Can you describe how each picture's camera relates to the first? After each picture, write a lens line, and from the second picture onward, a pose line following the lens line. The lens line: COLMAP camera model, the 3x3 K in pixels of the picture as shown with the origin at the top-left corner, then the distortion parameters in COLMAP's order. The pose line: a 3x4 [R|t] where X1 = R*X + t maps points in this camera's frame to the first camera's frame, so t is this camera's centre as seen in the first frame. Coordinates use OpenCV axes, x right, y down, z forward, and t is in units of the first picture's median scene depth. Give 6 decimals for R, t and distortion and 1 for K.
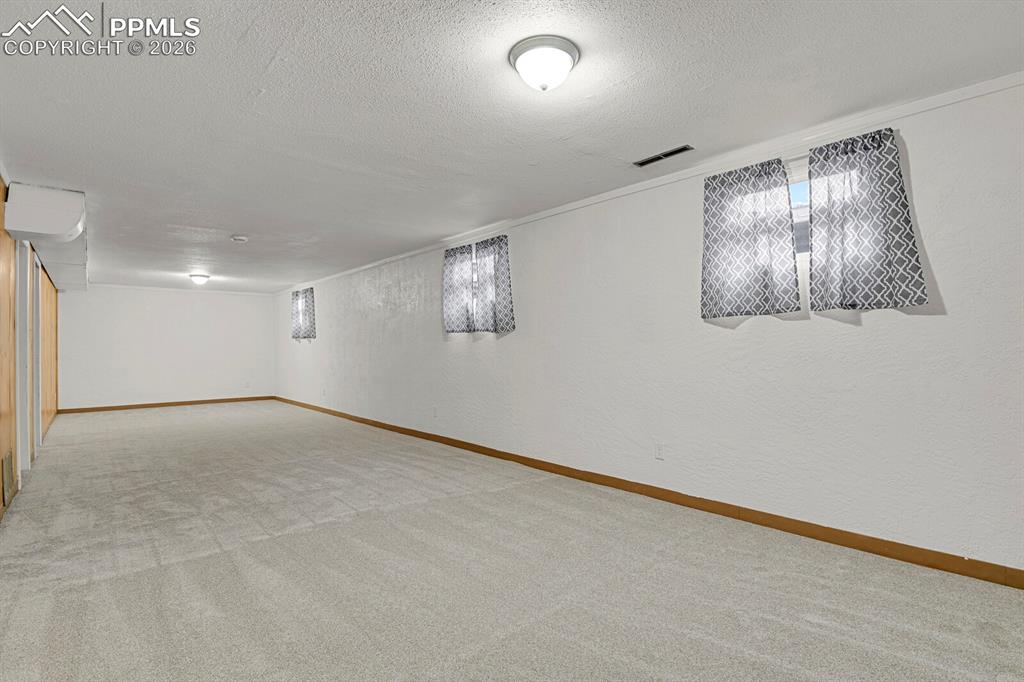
lens RADIAL K [[496.3, 0, 518.2], [0, 496.3, 340.4], [0, 0, 1]] dist [-0.024119, -0.006039]
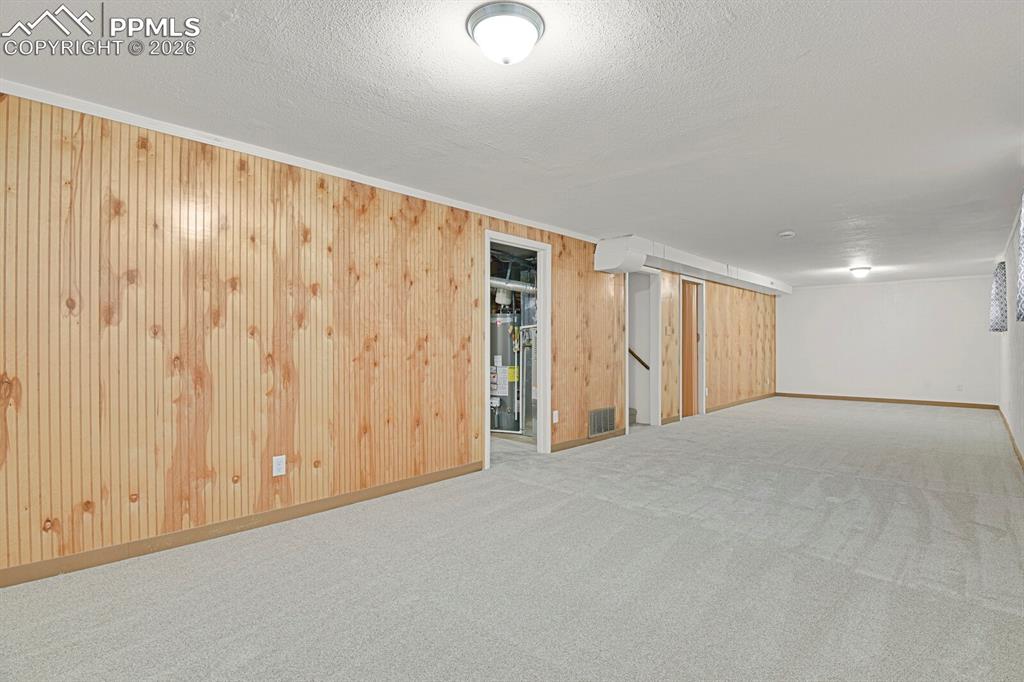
lens RADIAL K [[496.3, 0, 521.8], [0, 496.3, 340.7], [0, 0, 1]] dist [-0.024119, -0.006039]
pose [[0.105568, 0.001592, -0.994411, 0.363415], [0.011225, 0.999933, 0.002793, 0.000191], [0.994349, -0.011457, 0.105543, 0.352325]]
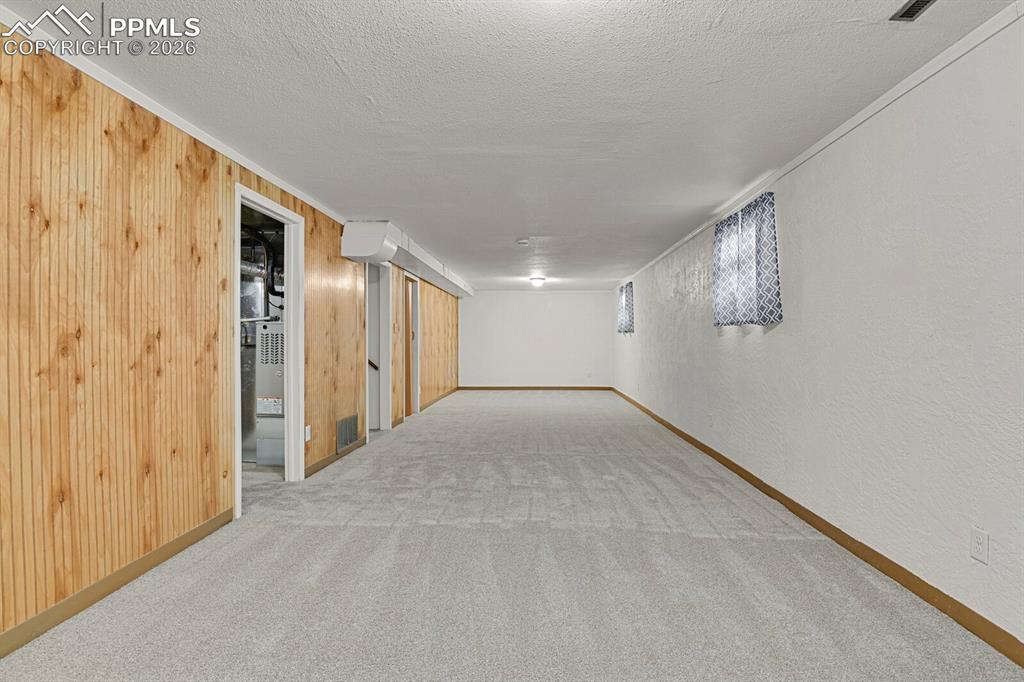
lens RADIAL K [[496.3, 0, 520.5], [0, 496.3, 341.0], [0, 0, 1]] dist [-0.024119, -0.006039]
pose [[0.726372, 0.007869, -0.687257, 0.184382], [0.002024, 0.999906, 0.013589, -0.002338], [0.687299, -0.011261, 0.726288, 0.190608]]
